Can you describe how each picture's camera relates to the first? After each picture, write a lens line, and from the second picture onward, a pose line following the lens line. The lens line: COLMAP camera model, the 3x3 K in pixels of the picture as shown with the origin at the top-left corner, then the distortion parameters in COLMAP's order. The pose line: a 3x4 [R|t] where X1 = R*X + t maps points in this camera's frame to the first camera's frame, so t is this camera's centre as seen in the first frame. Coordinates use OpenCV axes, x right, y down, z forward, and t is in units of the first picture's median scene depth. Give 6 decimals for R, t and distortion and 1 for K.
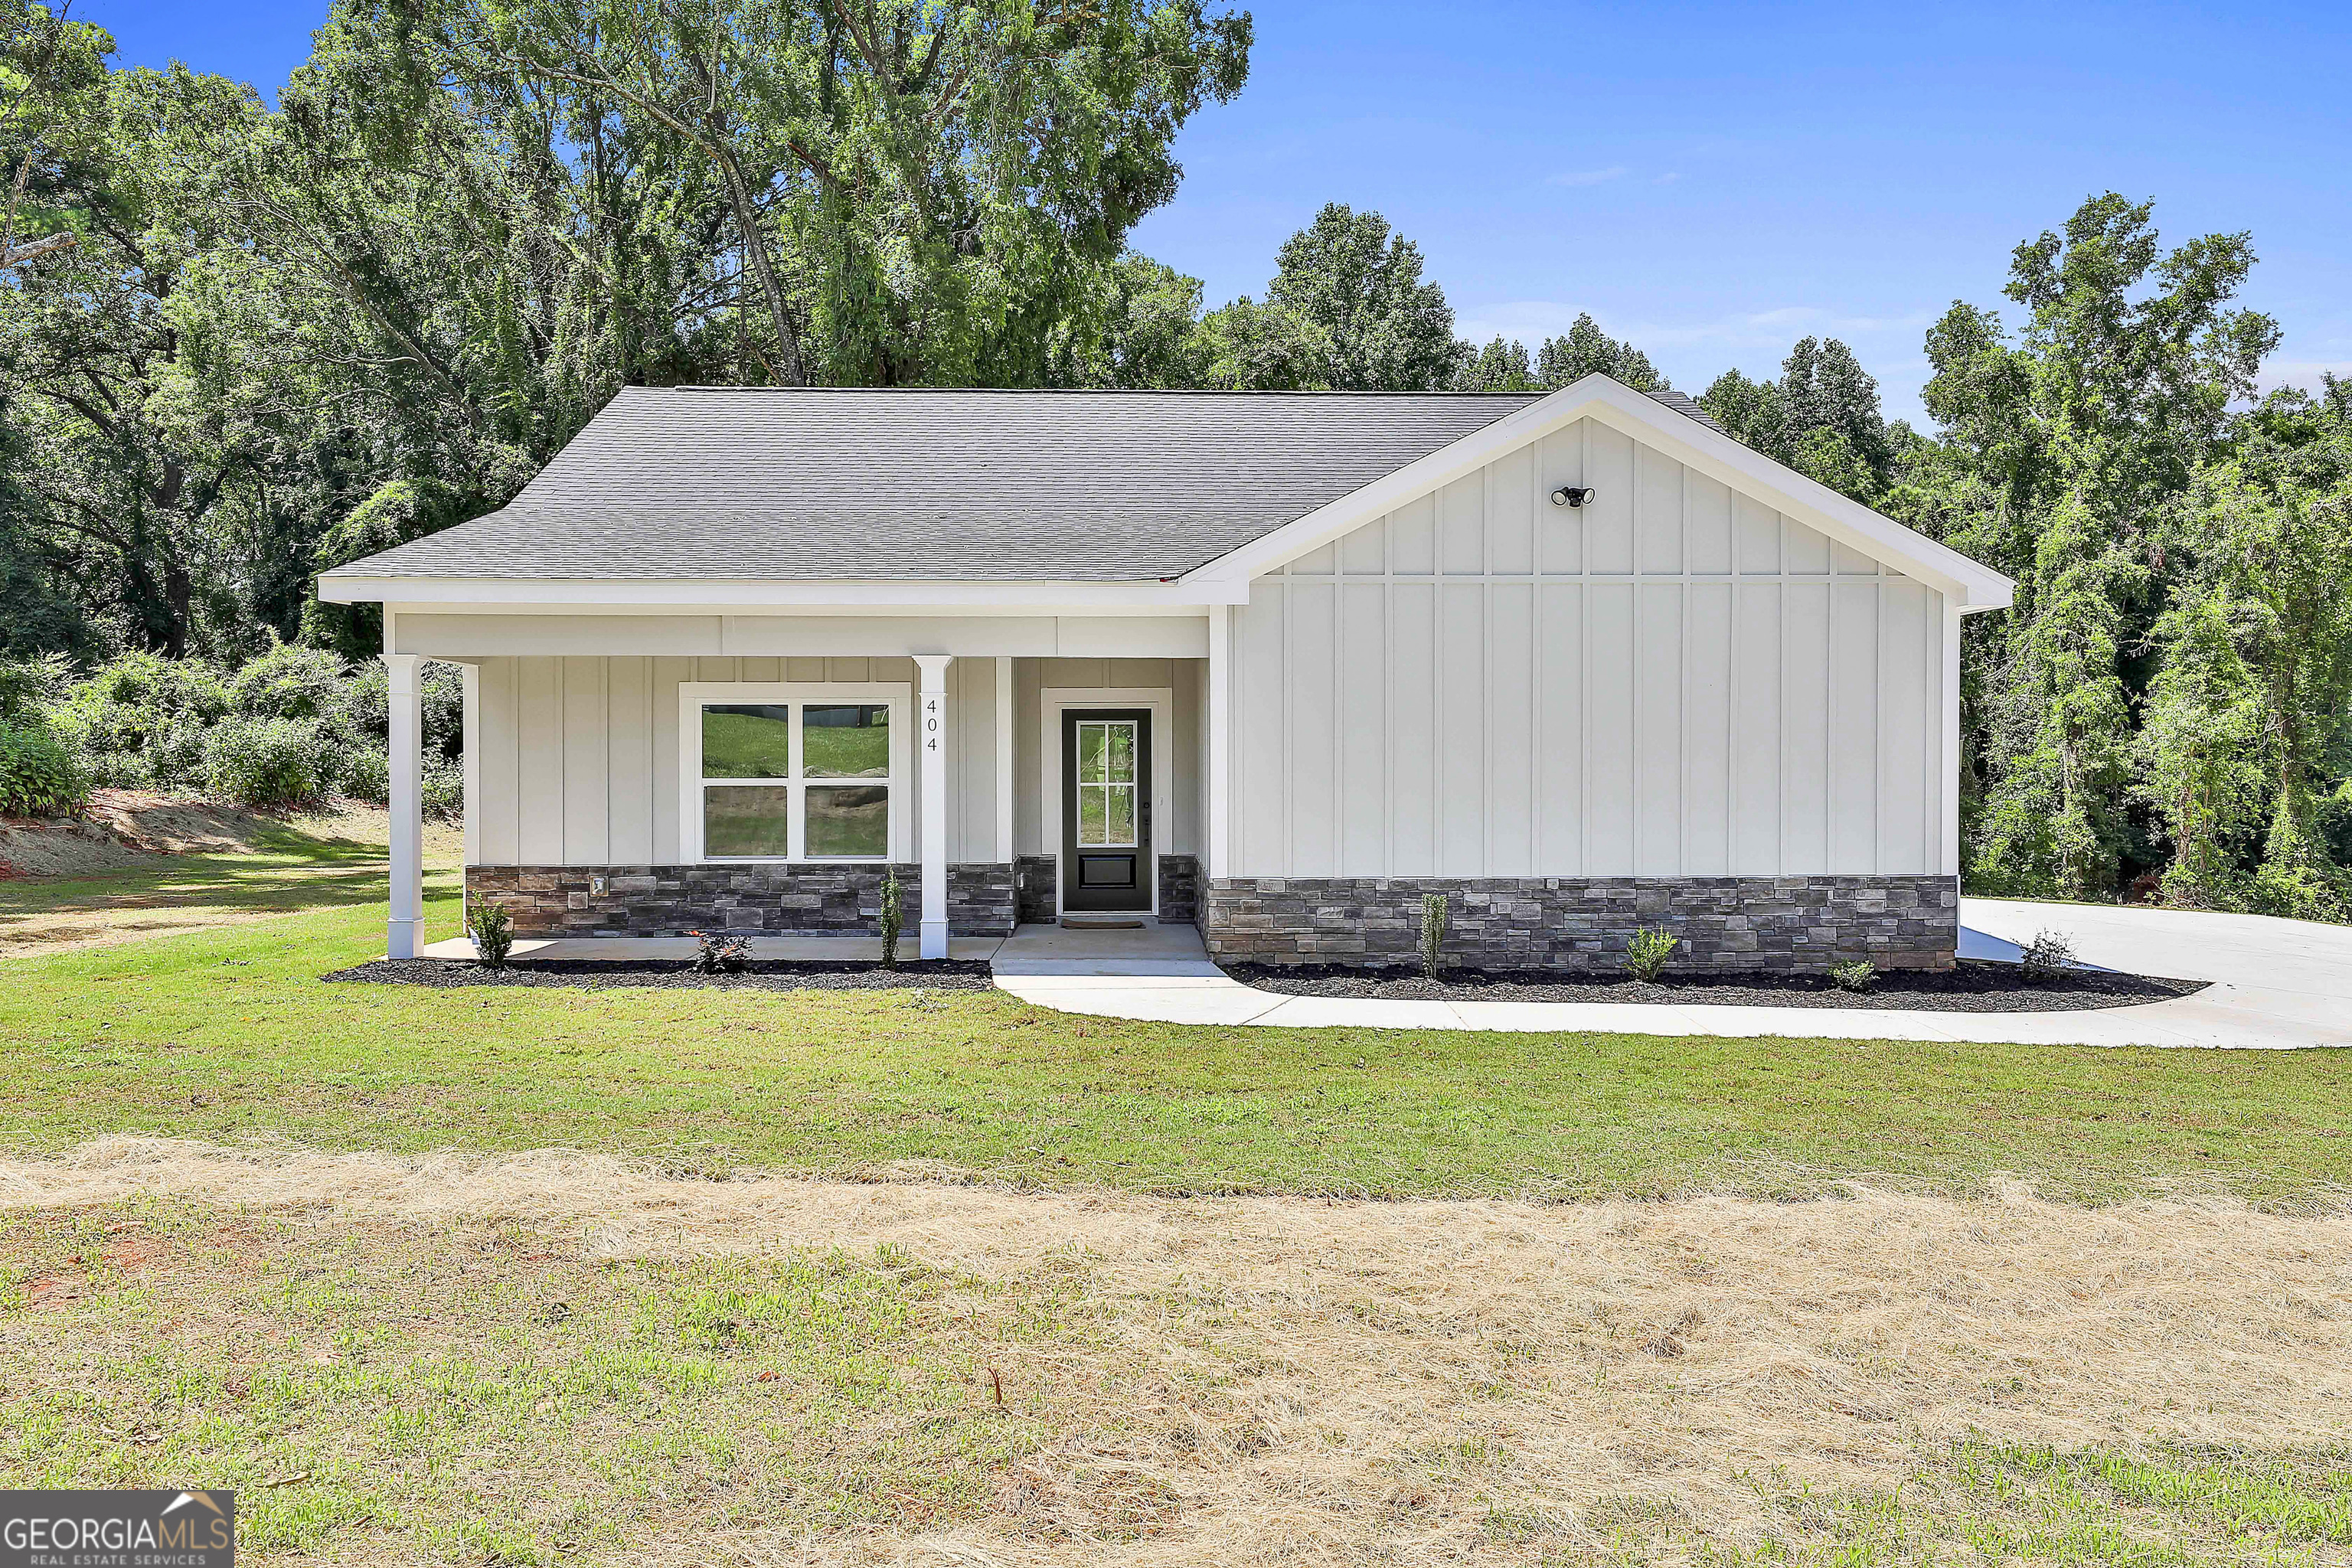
lens RADIAL K [[1716.5, 0, 1178.1], [0, 1716.5, 784.0], [0, 0, 1]] dist [0.015646, 0.006477]
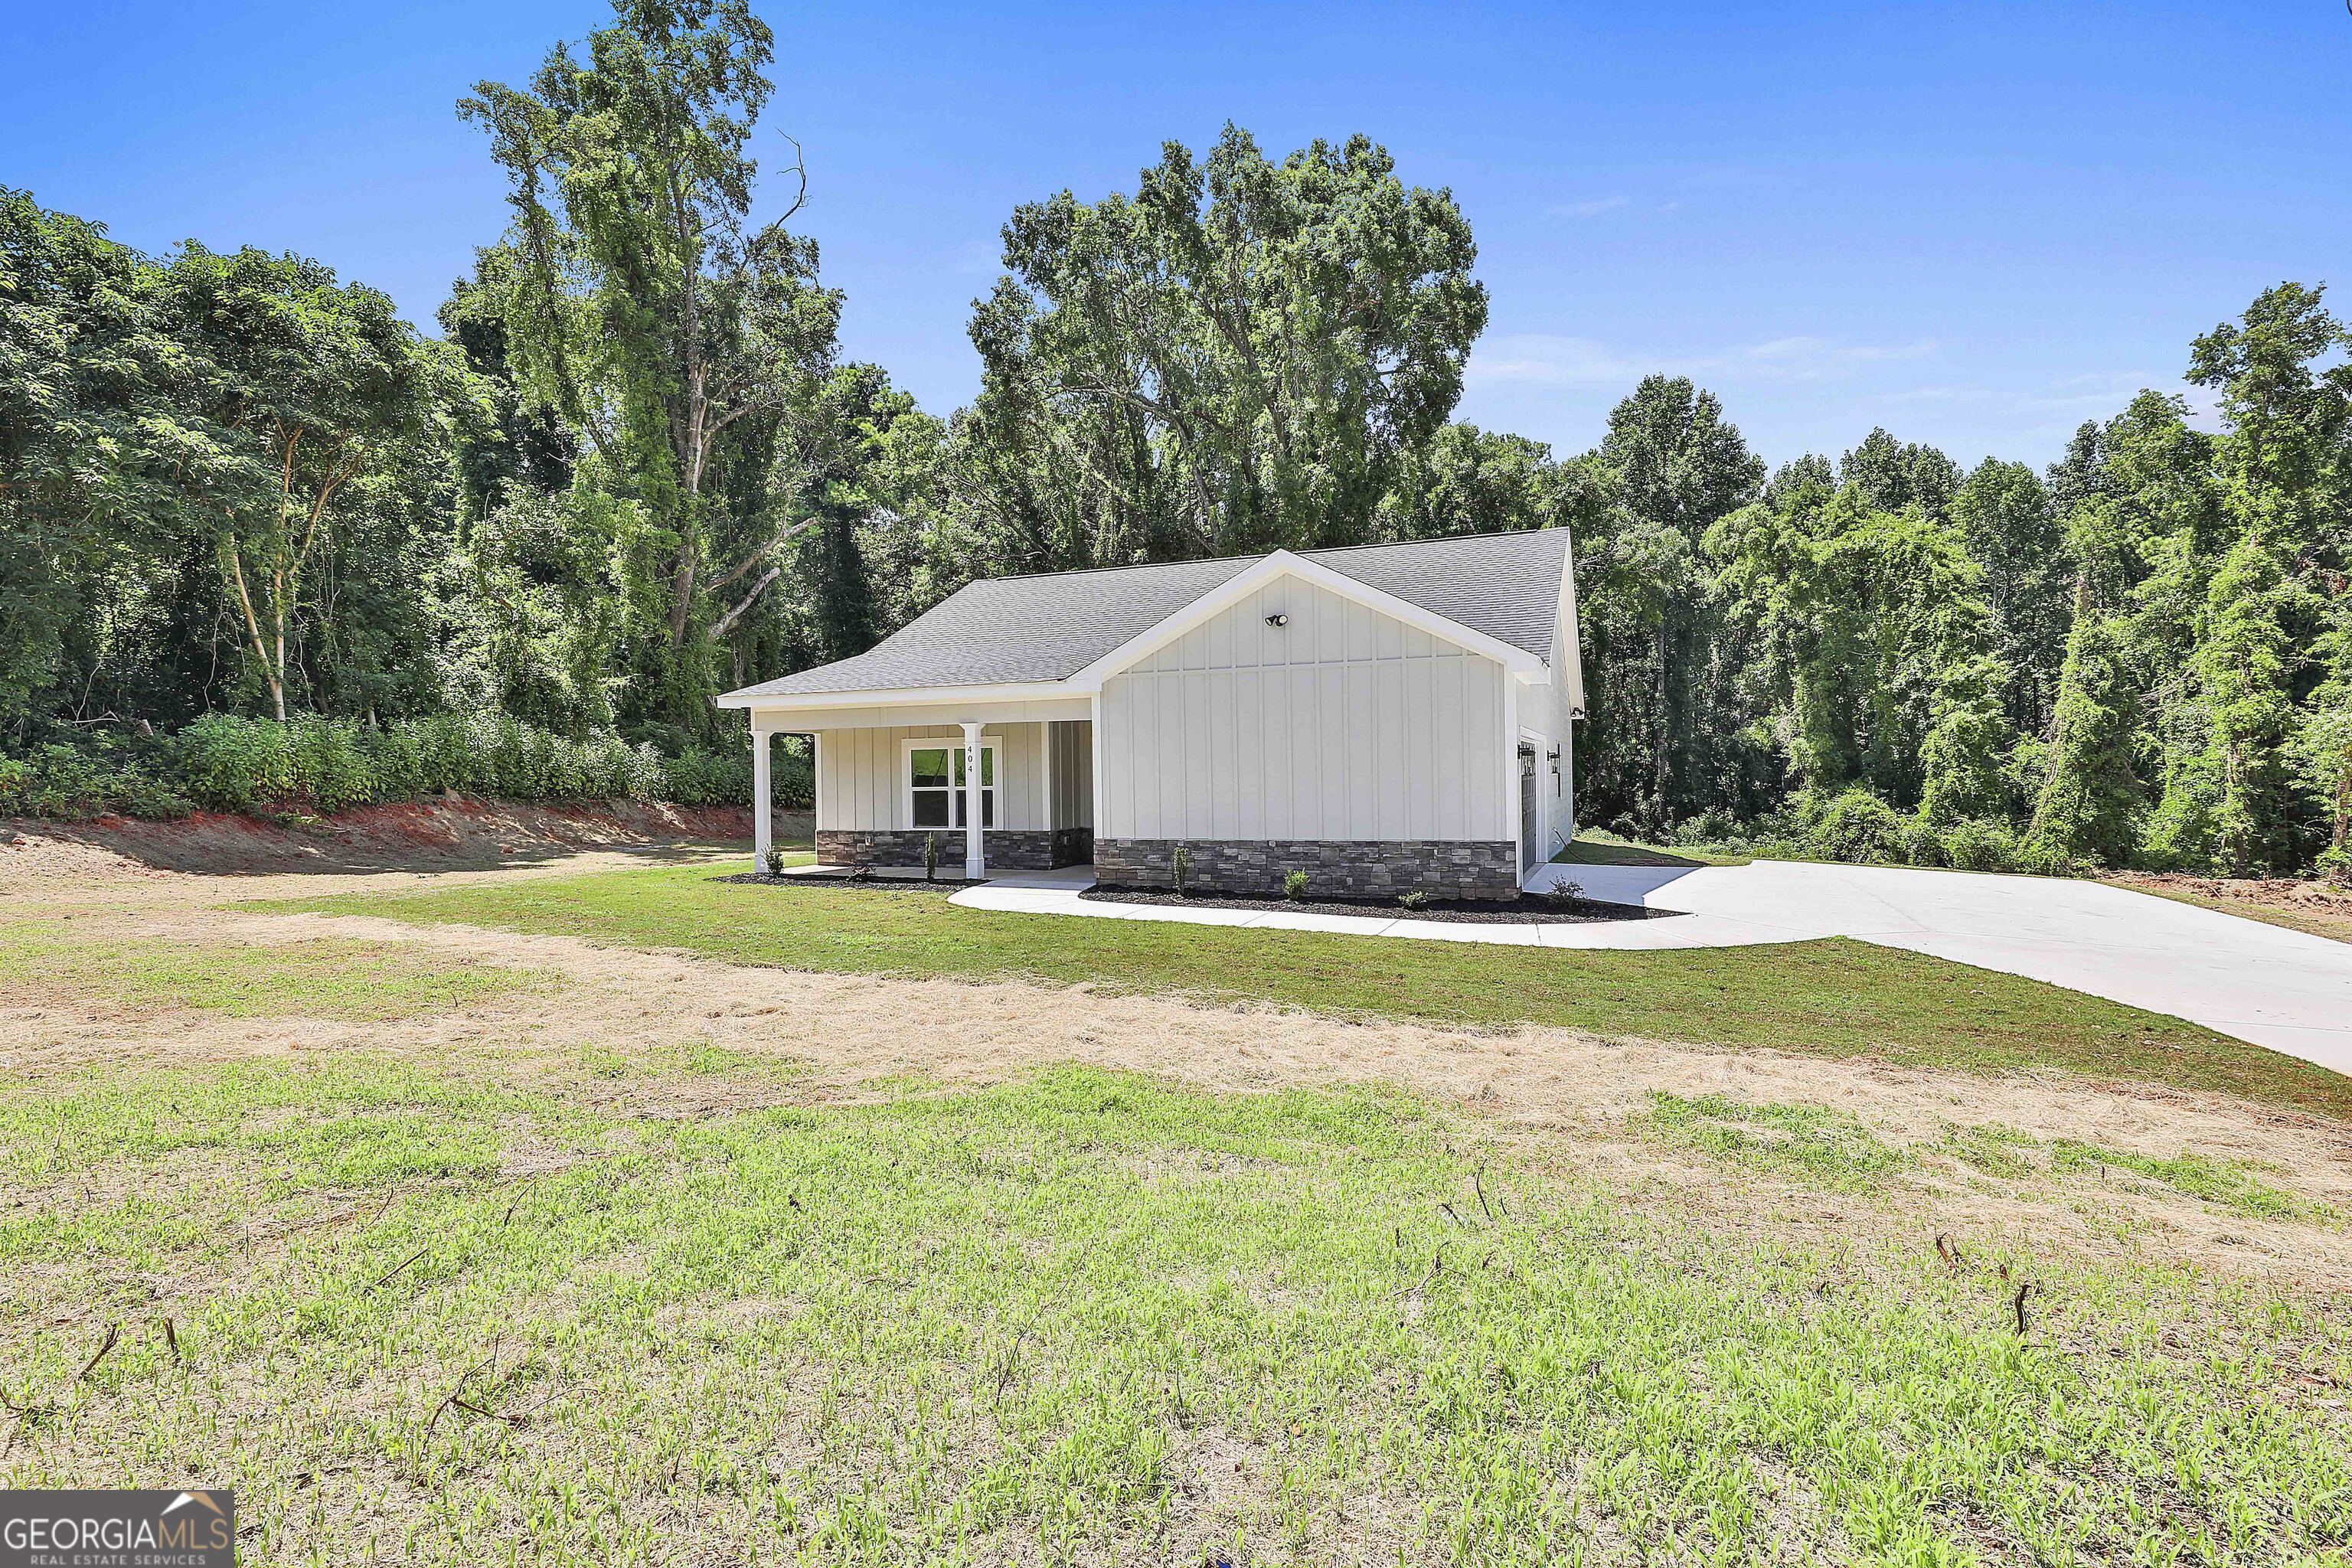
lens RADIAL K [[1140.4, 0, 1176.8], [0, 1140.4, 783.4], [0, 0, 1]] dist [-0.010692, 0.007230]
pose [[0.916803, -0.010776, -0.399193, 0.528504], [0.009086, 0.999940, -0.006125, 0.002902], [0.399235, 0.001989, 0.916846, -0.087321]]
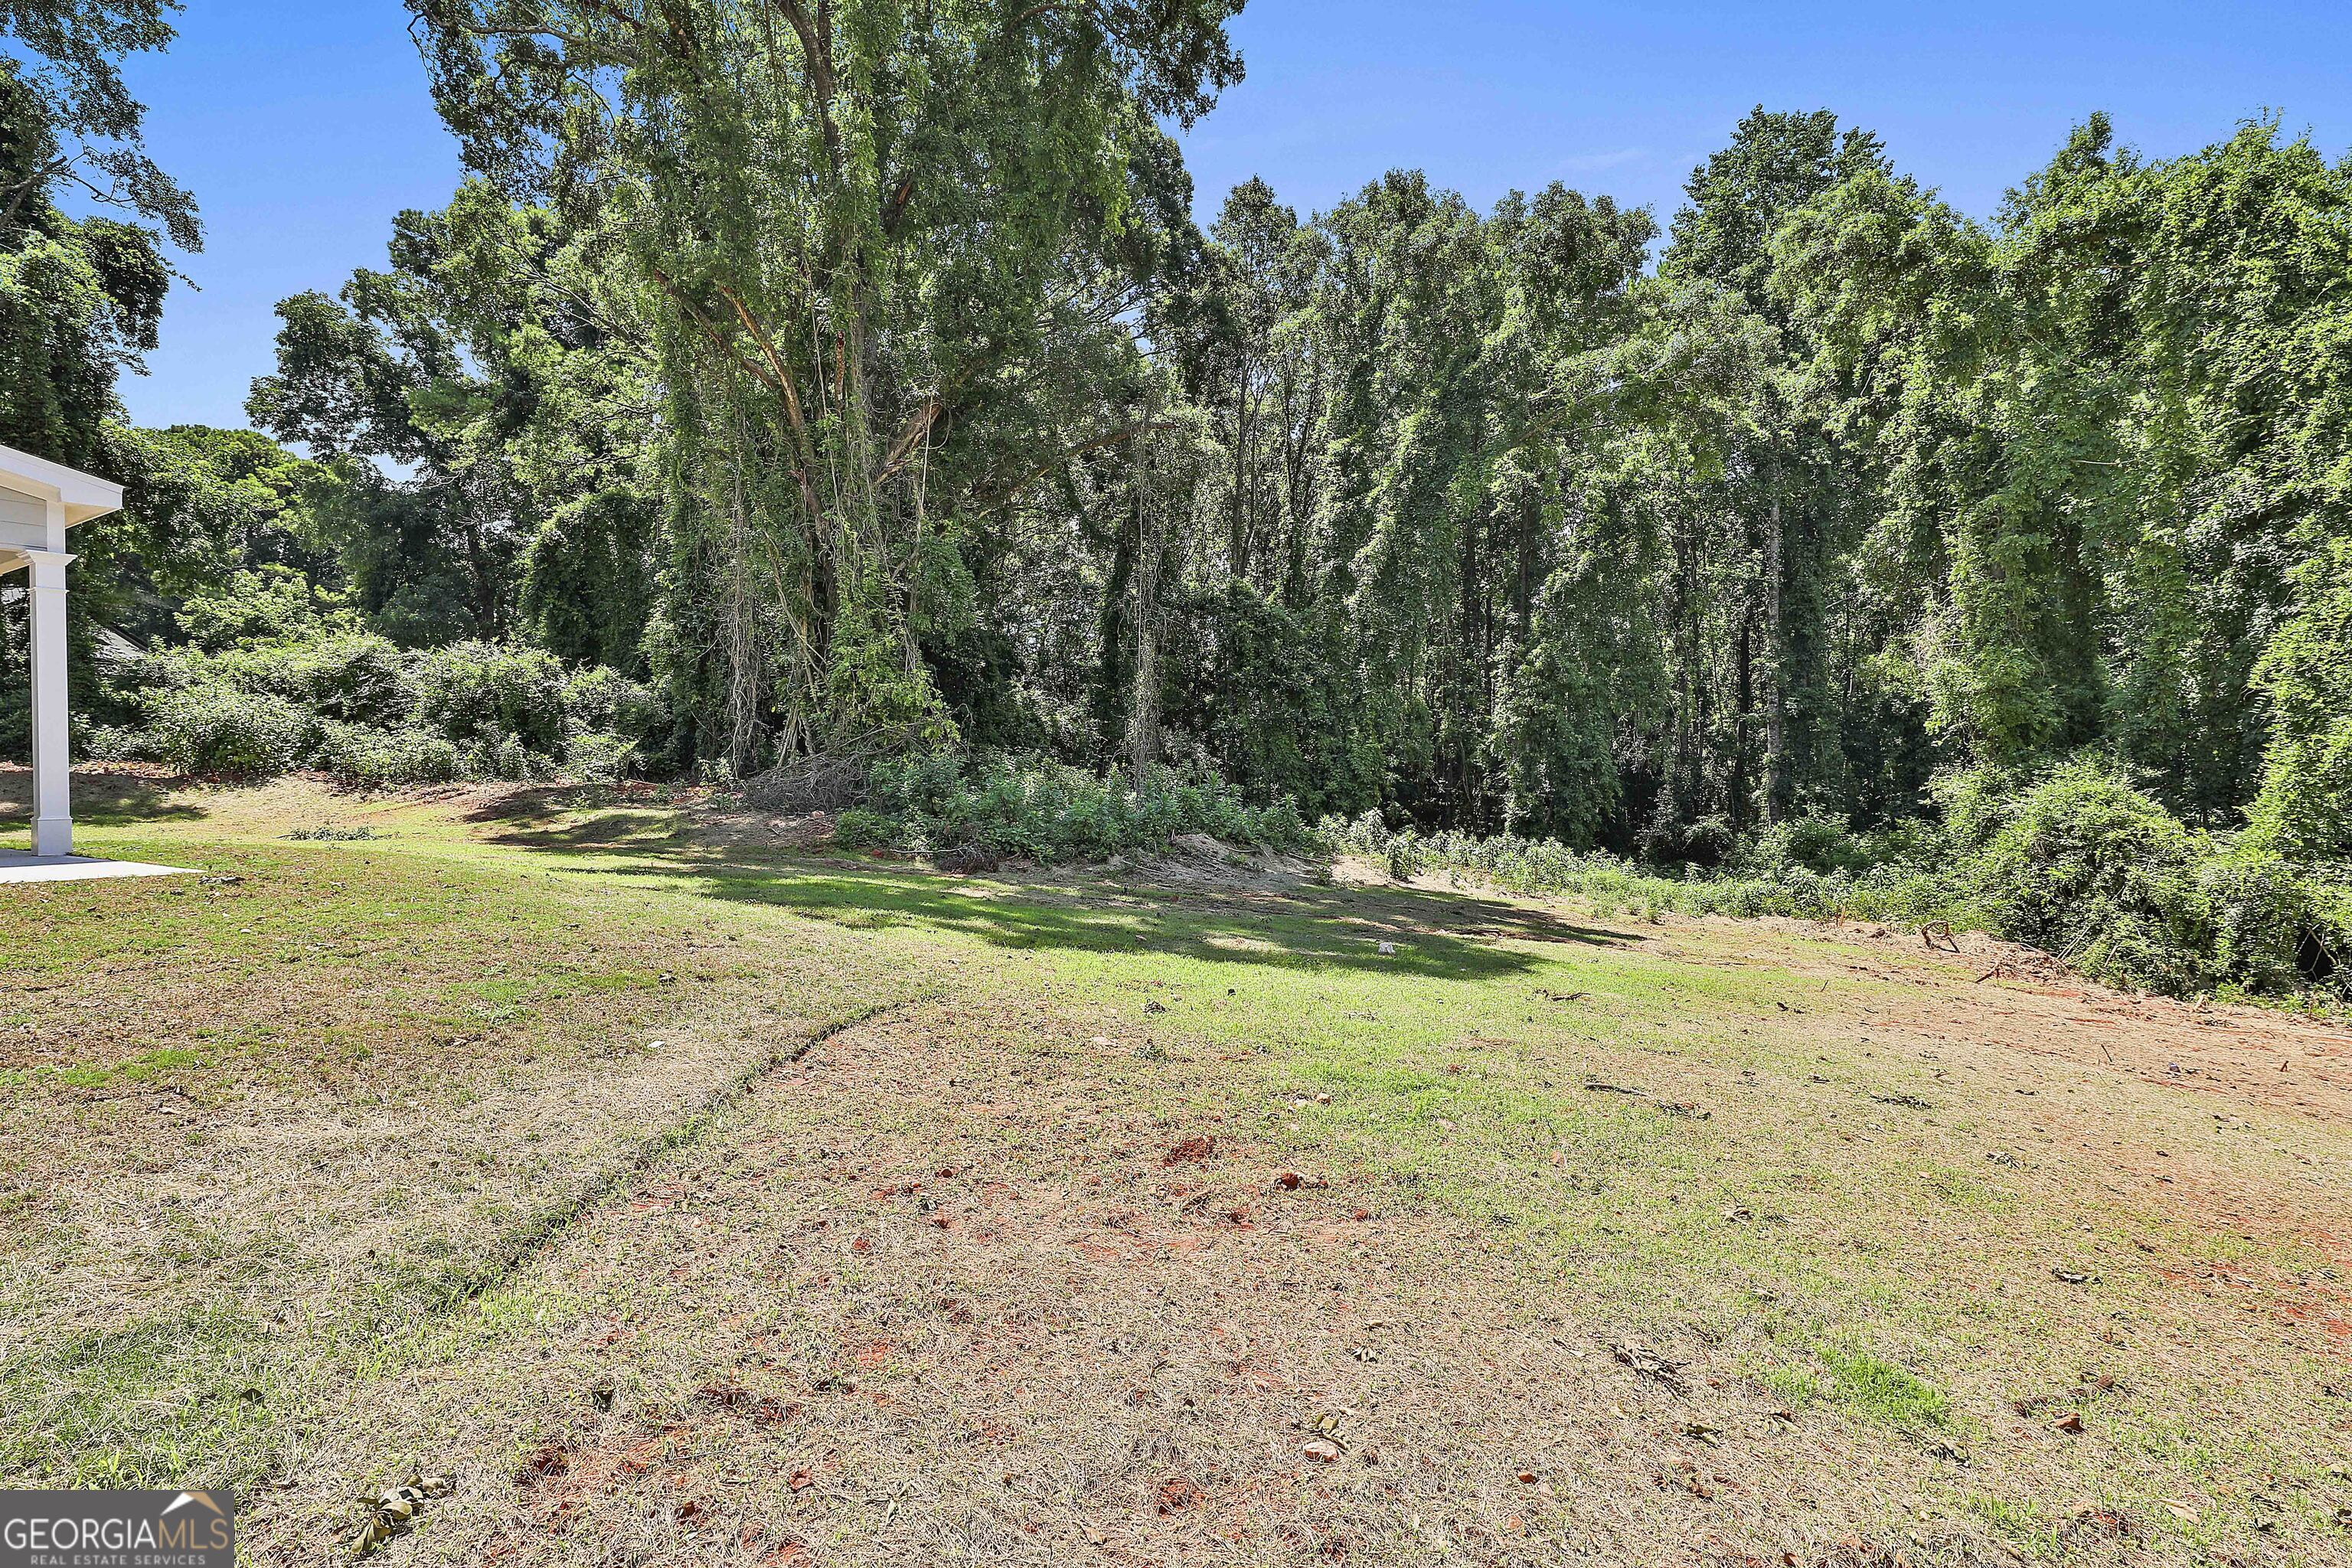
lens RADIAL K [[1140.4, 0, 1175.1], [0, 1140.4, 781.6], [0, 0, 1]] dist [-0.010692, 0.007230]
pose [[0.826526, -0.000863, -0.562898, 0.866267], [-0.002090, 0.999987, -0.004601, 0.041616], [0.562894, 0.004979, 0.826514, 1.827578]]
